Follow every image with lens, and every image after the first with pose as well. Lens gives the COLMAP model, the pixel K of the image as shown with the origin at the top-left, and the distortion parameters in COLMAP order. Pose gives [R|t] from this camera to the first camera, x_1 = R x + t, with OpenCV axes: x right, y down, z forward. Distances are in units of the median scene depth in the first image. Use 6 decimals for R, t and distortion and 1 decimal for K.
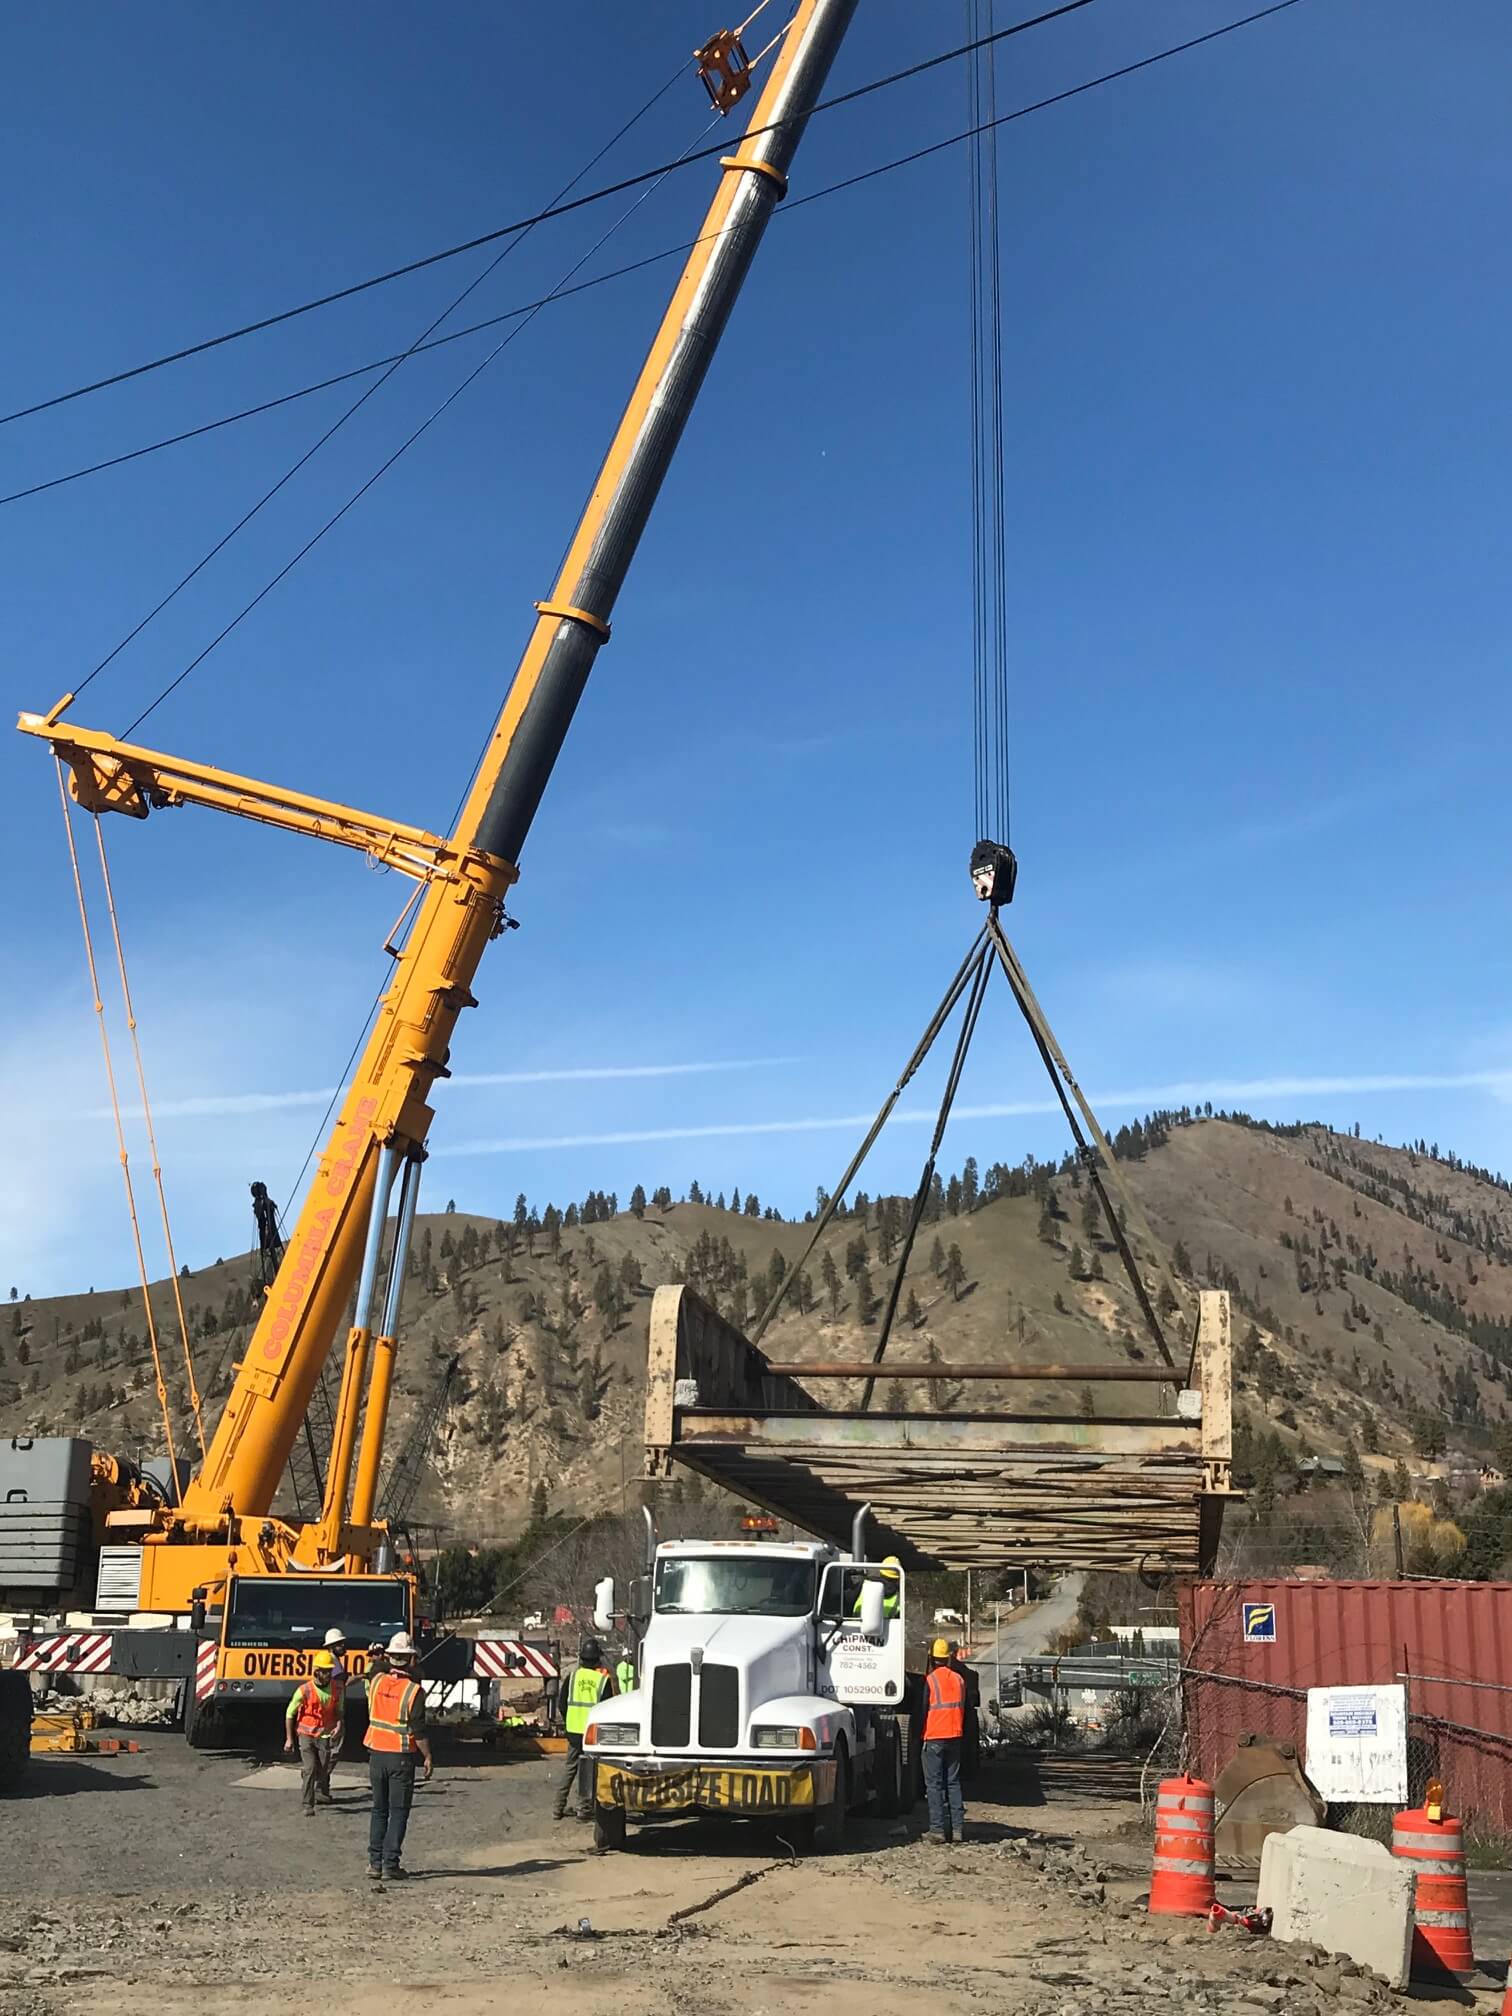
lens RADIAL K [[2299.8, 0, 756.0], [0, 2299.8, 1008.0], [0, 0, 1]] dist [0.162047, -0.550436]
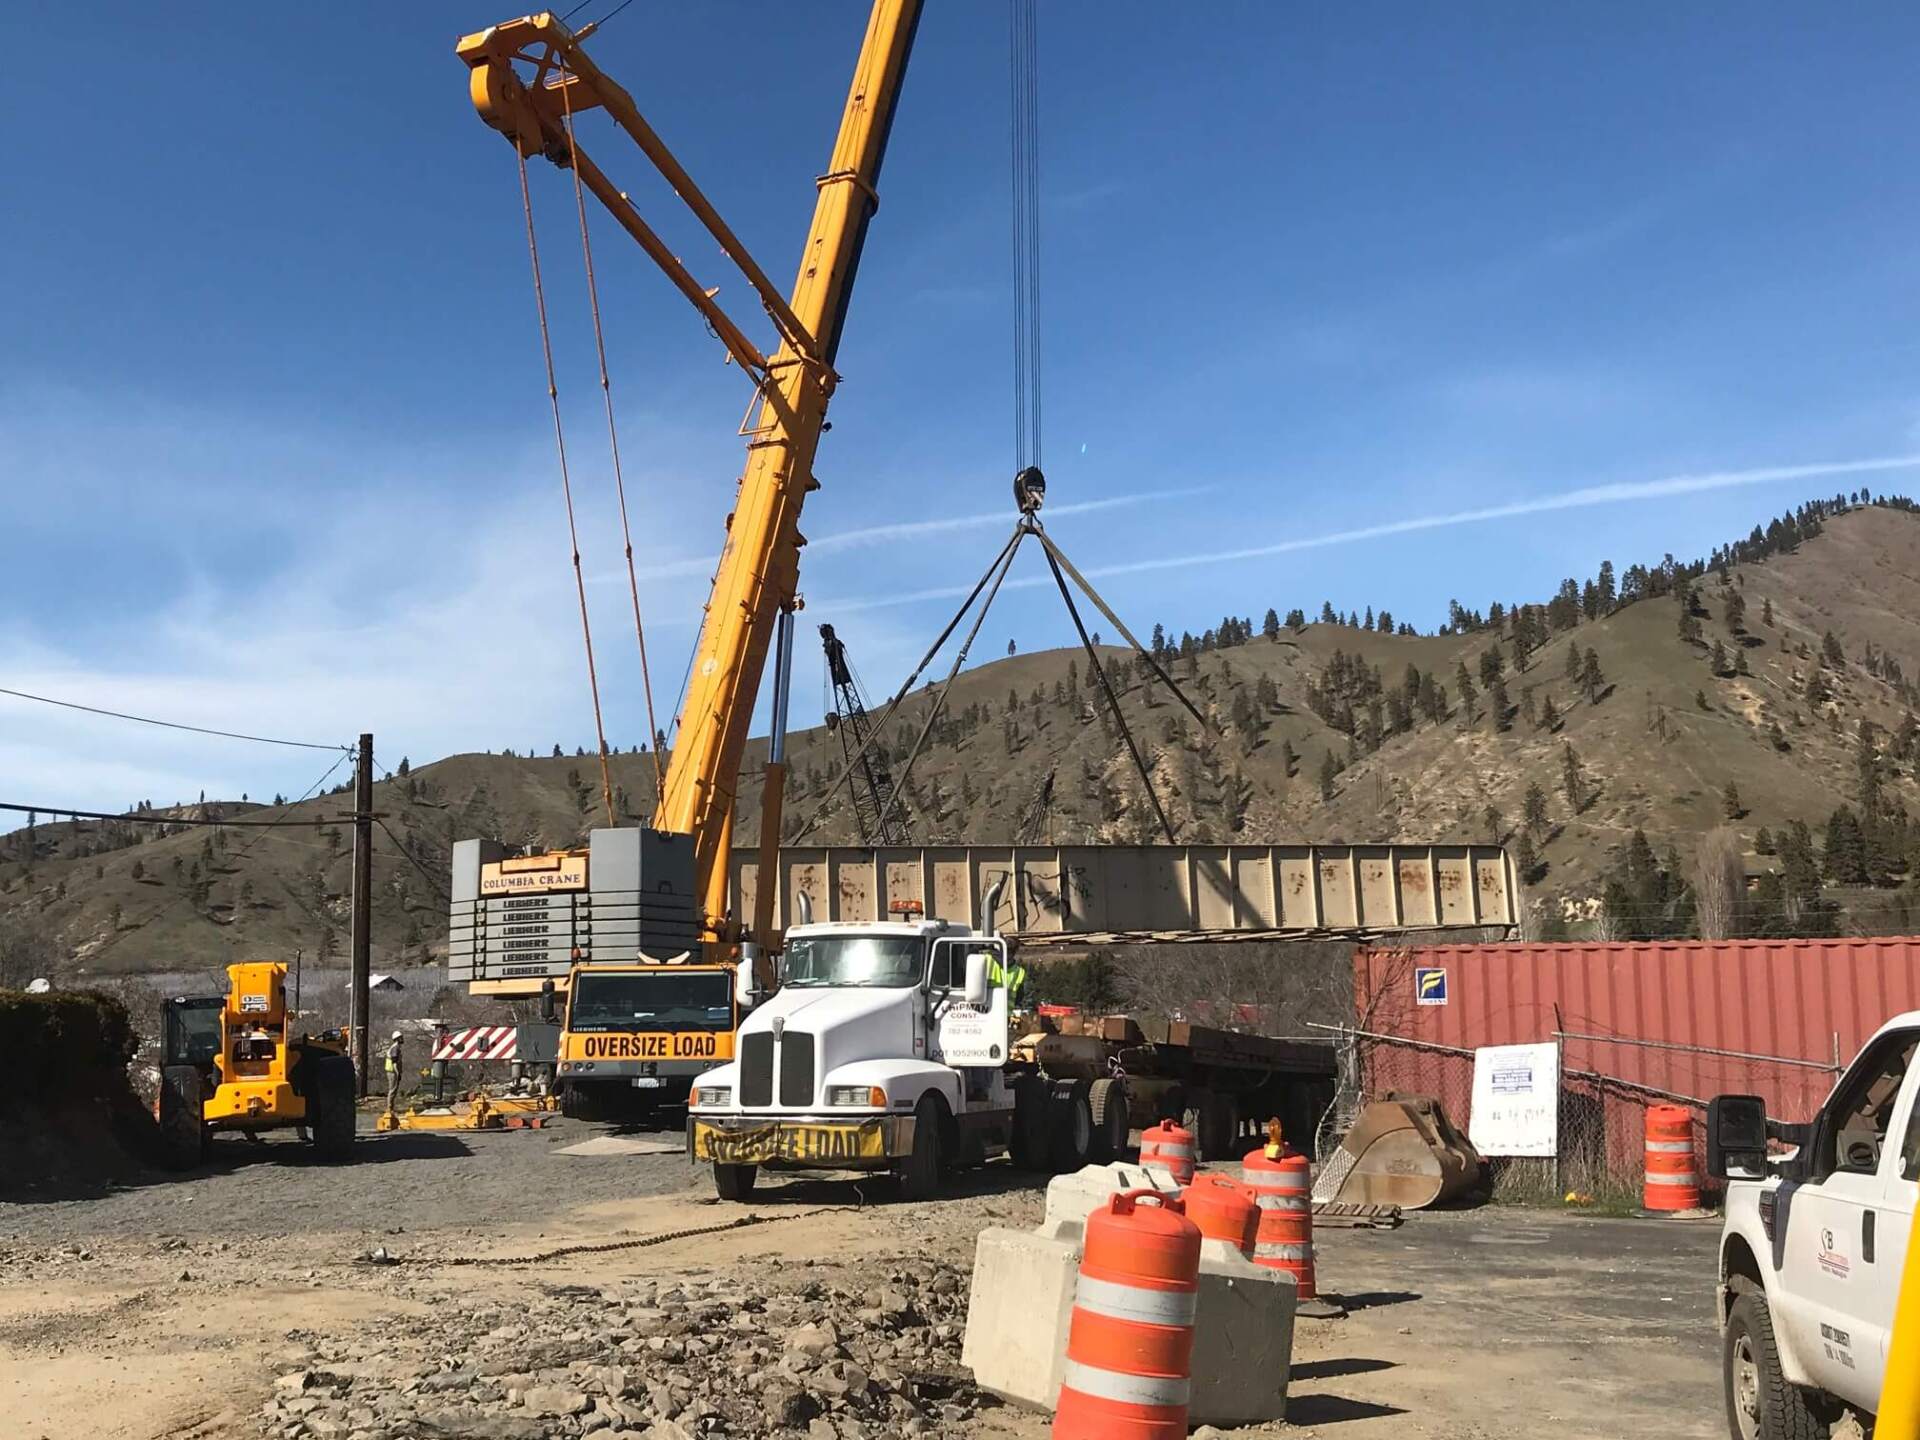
lens RADIAL K [[2187.8, 0, 933.7], [0, 2187.8, 655.5], [0, 0, 1]] dist [0.165318, -0.464240]
pose [[0.977964, -0.054798, -0.201454, 0.229378], [0.073635, 0.993463, 0.087232, 0.021134], [0.195357, -0.100144, 0.975606, 0.027224]]
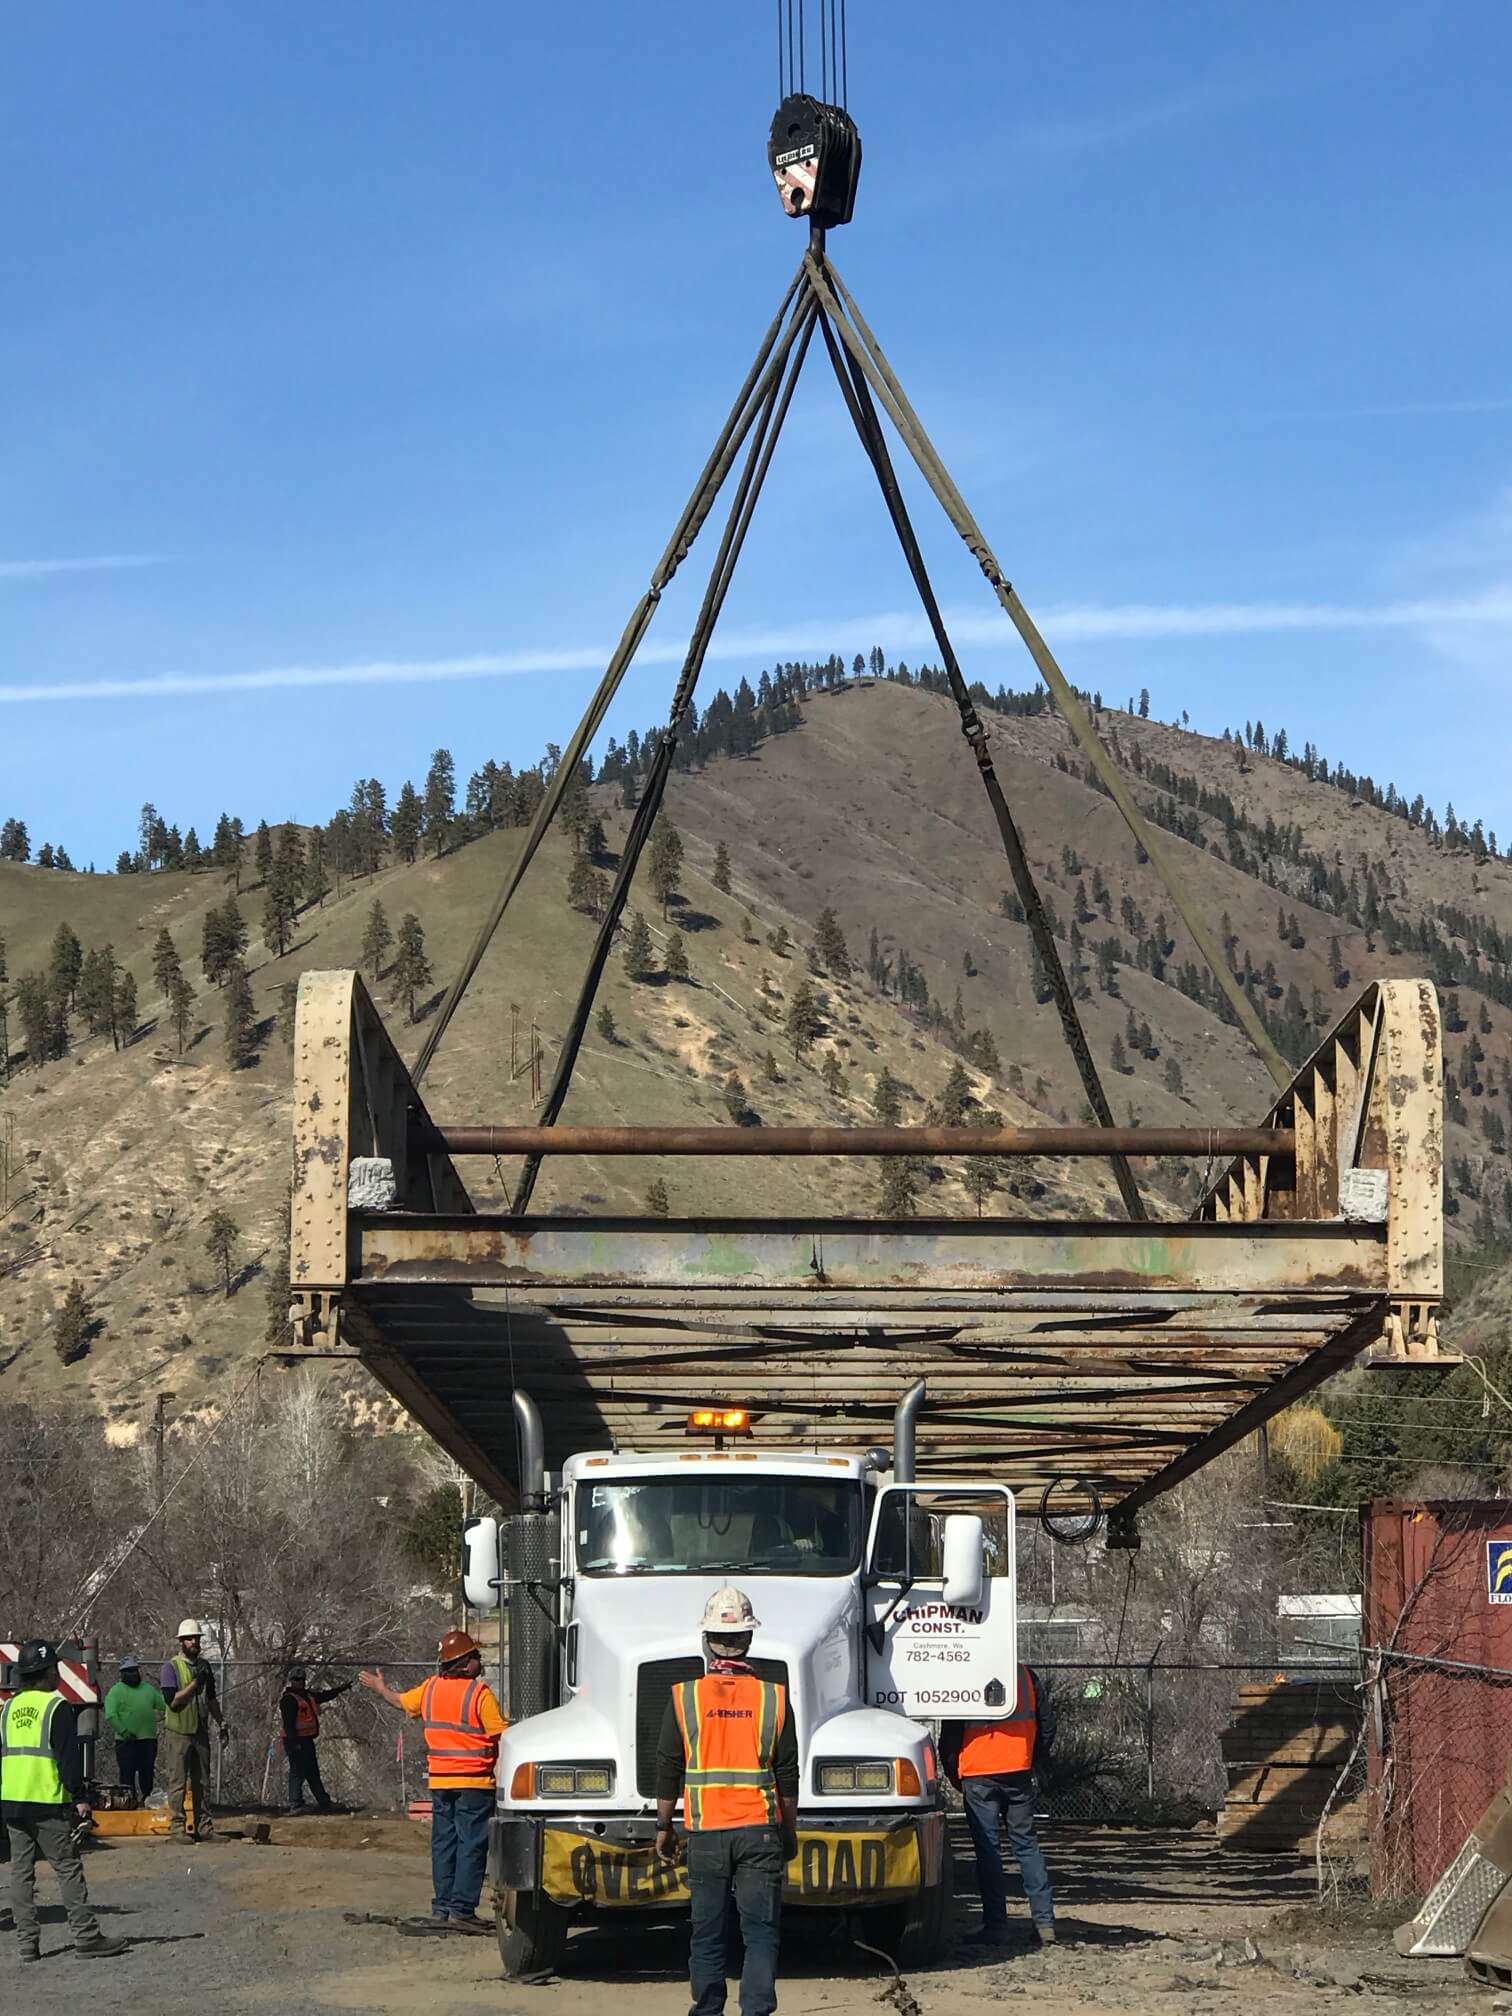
lens RADIAL K [[4410.0, 0, 756.0], [0, 4410.0, 1008.0], [0, 0, 1]] dist [-0.005377, 0.640167]
pose [[0.986668, 0.000333, 0.162745, -0.168844], [-0.020314, 0.992430, 0.121124, -0.007390], [-0.161472, -0.122815, 0.979205, -0.041417]]
